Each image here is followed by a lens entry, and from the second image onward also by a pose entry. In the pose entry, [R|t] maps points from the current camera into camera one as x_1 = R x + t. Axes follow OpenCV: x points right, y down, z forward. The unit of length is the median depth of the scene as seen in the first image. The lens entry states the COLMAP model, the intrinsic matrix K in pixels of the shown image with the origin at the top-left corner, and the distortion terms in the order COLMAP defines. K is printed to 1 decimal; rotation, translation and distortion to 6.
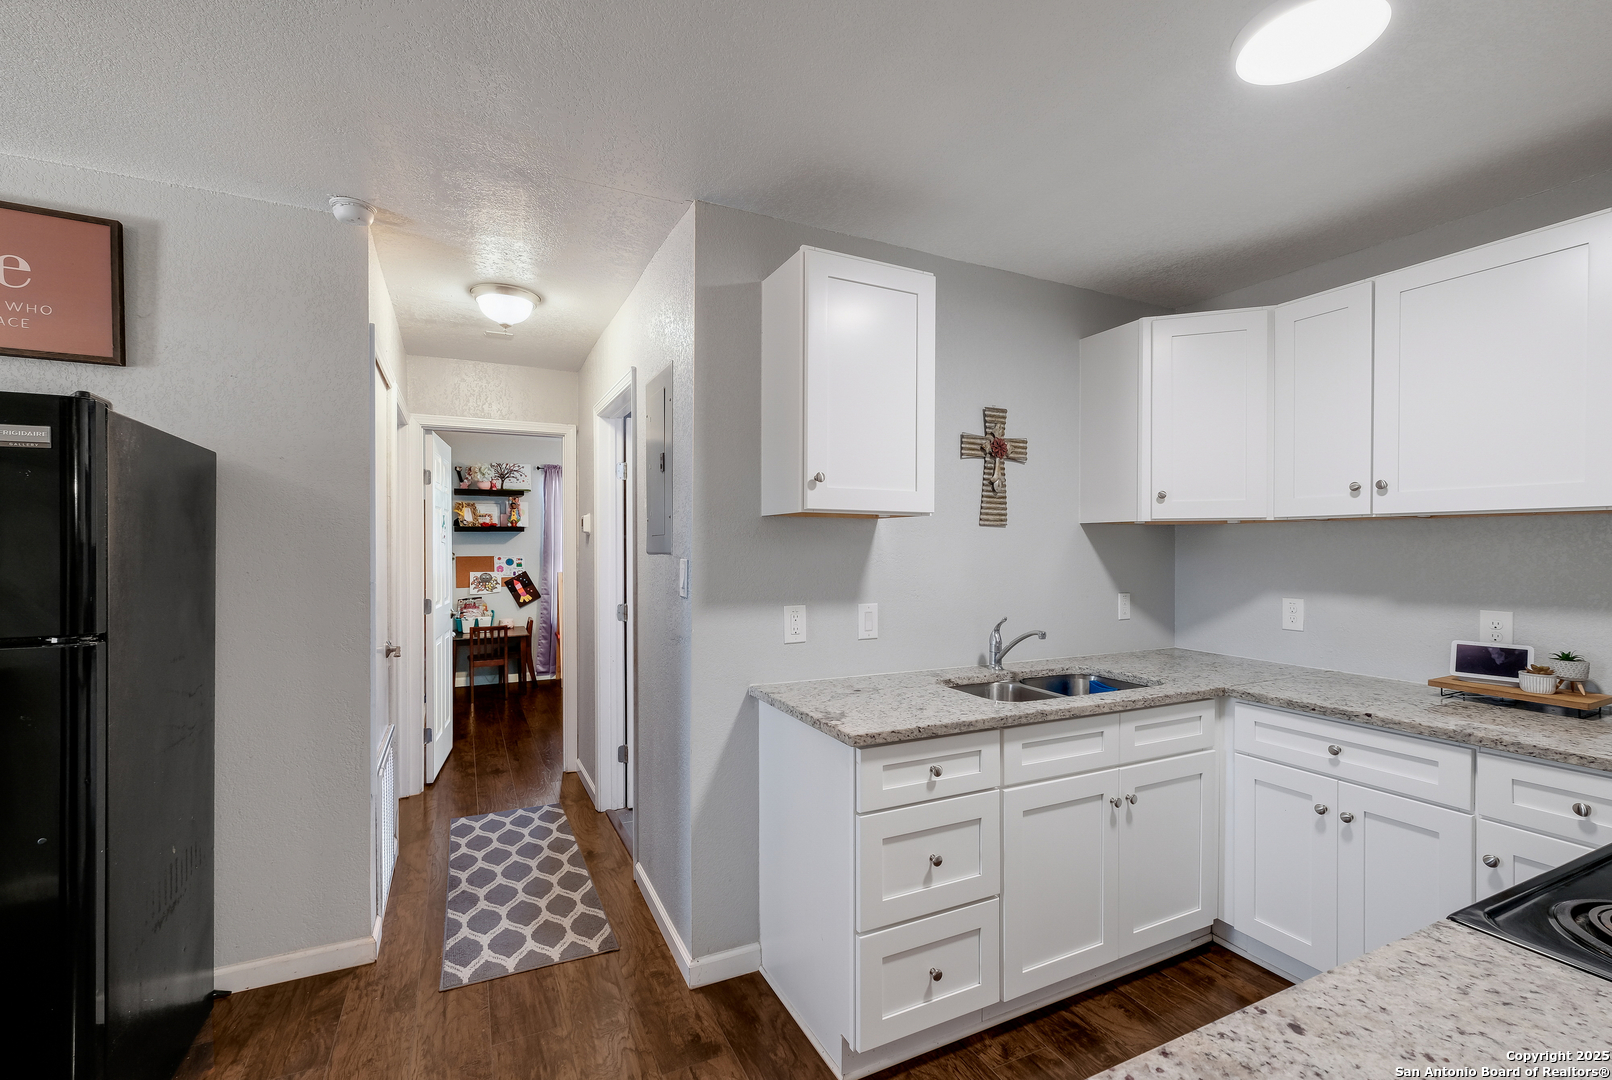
lens RADIAL K [[711.9, 0, 807.3], [0, 711.9, 549.5], [0, 0, 1]] dist [0.009275, -0.000126]
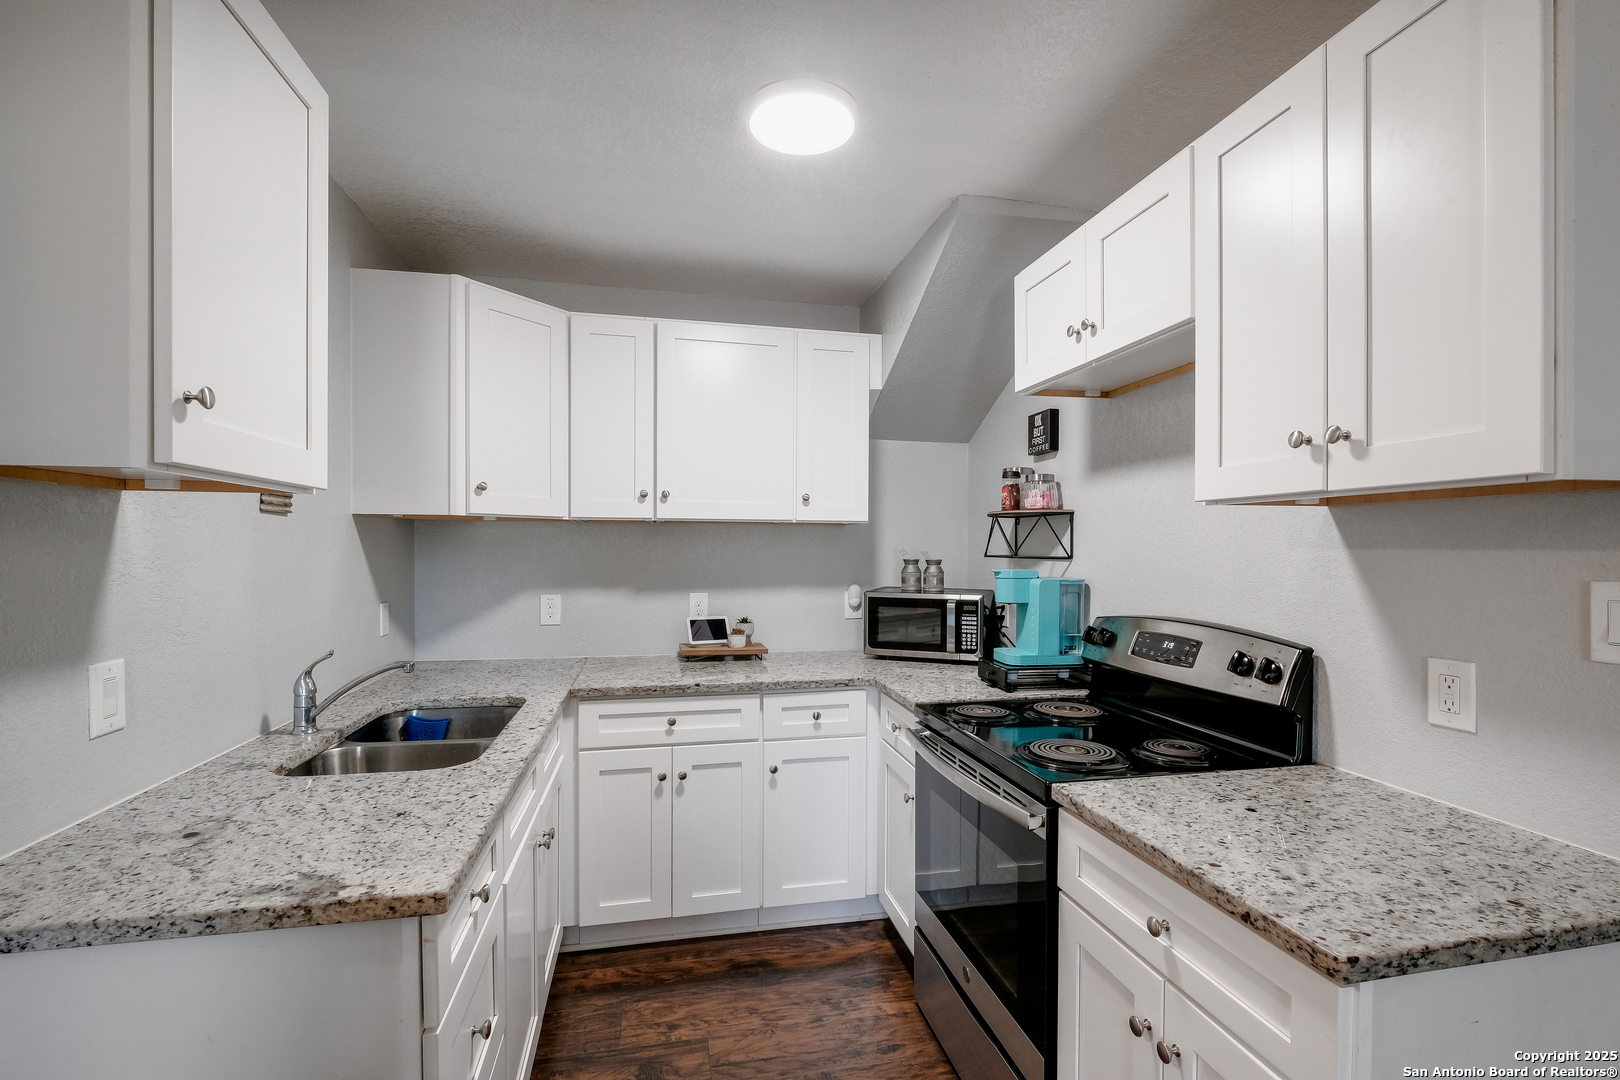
lens RADIAL K [[722.2, 0, 821.1], [0, 722.2, 549.0], [0, 0, 1]] dist [-0.004279, 0.000020]
pose [[0.236068, -0.005749, 0.971720, -0.314739], [-0.000390, 0.999982, 0.006011, -0.005674], [-0.971736, -0.001798, 0.236062, 0.452506]]
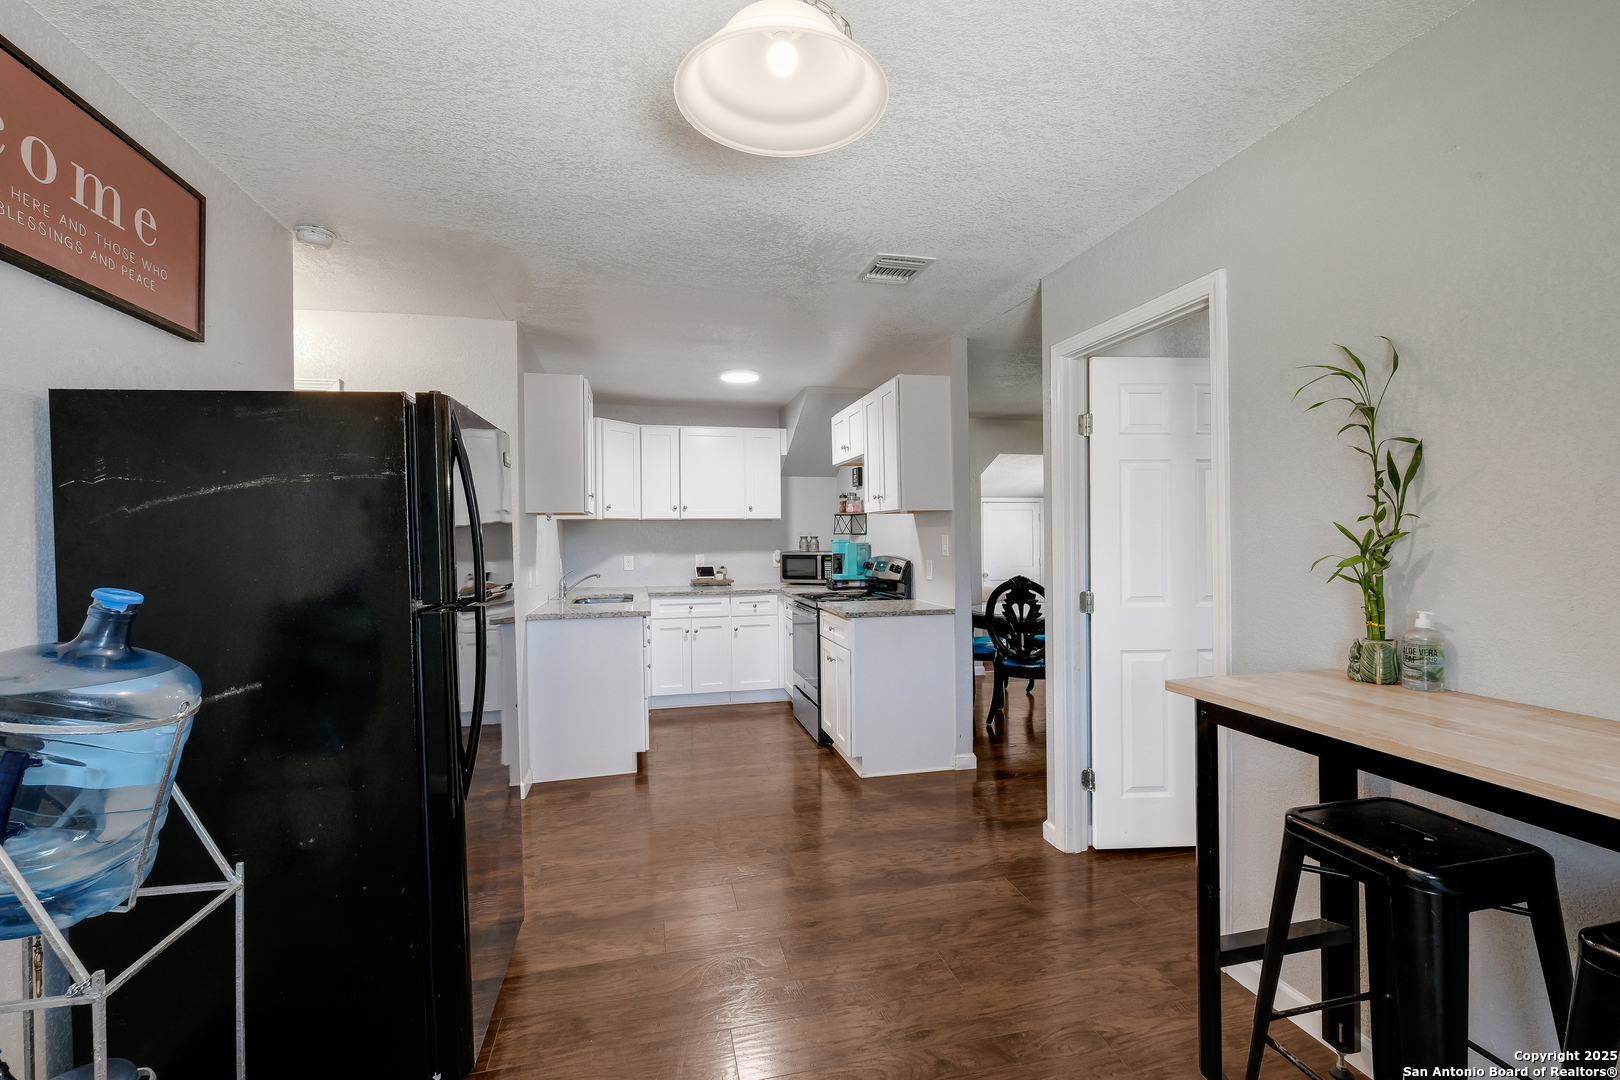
lens RADIAL K [[697.5, 0, 805.8], [0, 697.5, 536.8], [0, 0, 1]] dist [-0.008204, 0.000422]
pose [[0.227684, -0.008707, 0.973696, -1.562945], [0.014102, 0.999885, 0.005643, 0.008572], [-0.973633, 0.012446, 0.227781, -0.009843]]
